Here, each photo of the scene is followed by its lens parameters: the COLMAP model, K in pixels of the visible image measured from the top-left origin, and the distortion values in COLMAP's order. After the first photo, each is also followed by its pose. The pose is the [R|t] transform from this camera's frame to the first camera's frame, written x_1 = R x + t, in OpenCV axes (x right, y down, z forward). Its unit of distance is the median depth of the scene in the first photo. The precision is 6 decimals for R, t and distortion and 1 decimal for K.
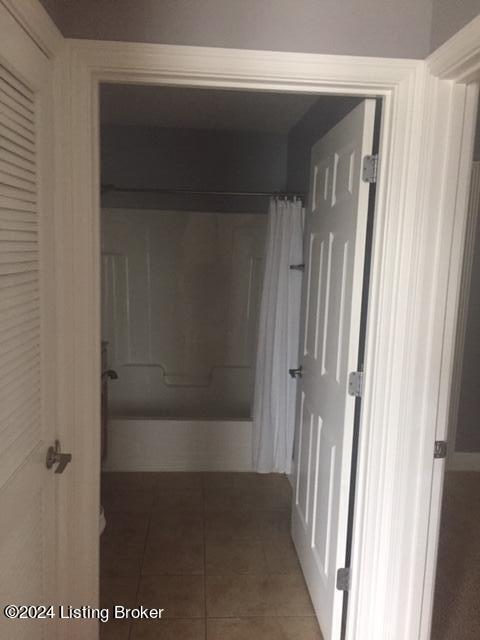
lens RADIAL K [[556.5, 0, 240.0], [0, 556.5, 320.0], [0, 0, 1]] dist [0.059418, -0.128467]
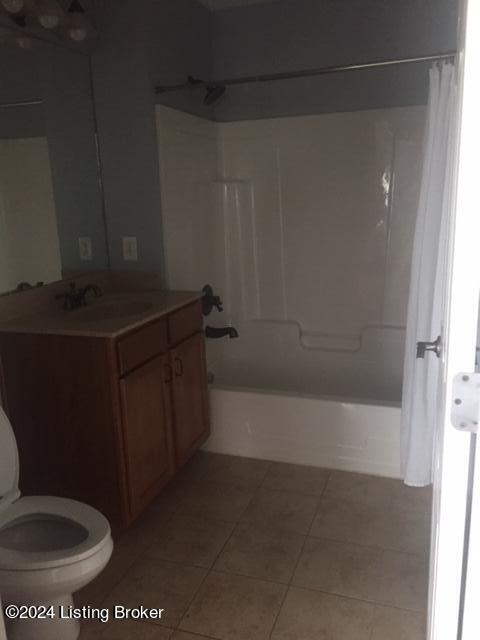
lens RADIAL K [[546.0, 0, 240.0], [0, 546.0, 320.0], [0, 0, 1]] dist [0.095759, -0.142359]
pose [[0.913533, 0.025785, -0.405946, 0.113909], [0.011462, 0.995961, 0.089055, 0.010060], [0.406603, -0.086007, 0.909548, 0.307075]]
